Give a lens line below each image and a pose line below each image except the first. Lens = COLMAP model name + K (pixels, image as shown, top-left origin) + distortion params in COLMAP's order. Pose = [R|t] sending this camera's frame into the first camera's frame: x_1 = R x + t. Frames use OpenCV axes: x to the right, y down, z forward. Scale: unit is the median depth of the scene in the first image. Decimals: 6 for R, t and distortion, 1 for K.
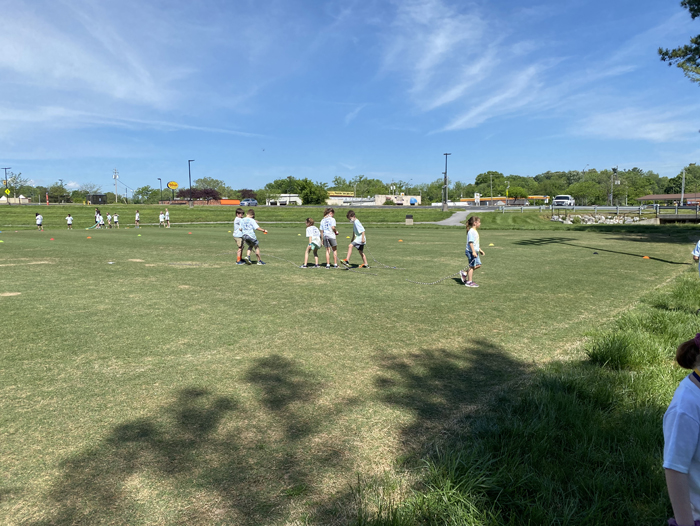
lens RADIAL K [[532.1, 0, 353.9], [0, 532.1, 262.8], [0, 0, 1]] dist [0.075396, -0.122148]
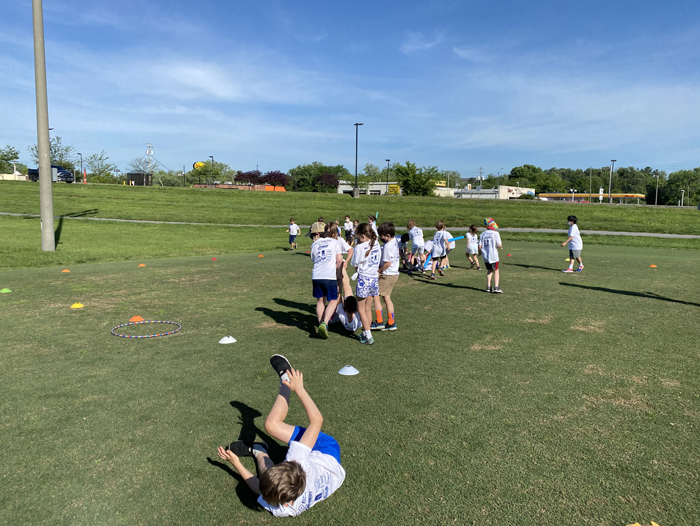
lens RADIAL K [[533.9, 0, 342.8], [0, 533.9, 257.9], [0, 0, 1]] dist [0.042905, -0.040403]
pose [[0.999098, 0.032975, 0.026774, -0.186409], [-0.033210, 0.999413, 0.008389, -0.017895], [-0.026482, -0.009270, 0.999606, 0.191319]]
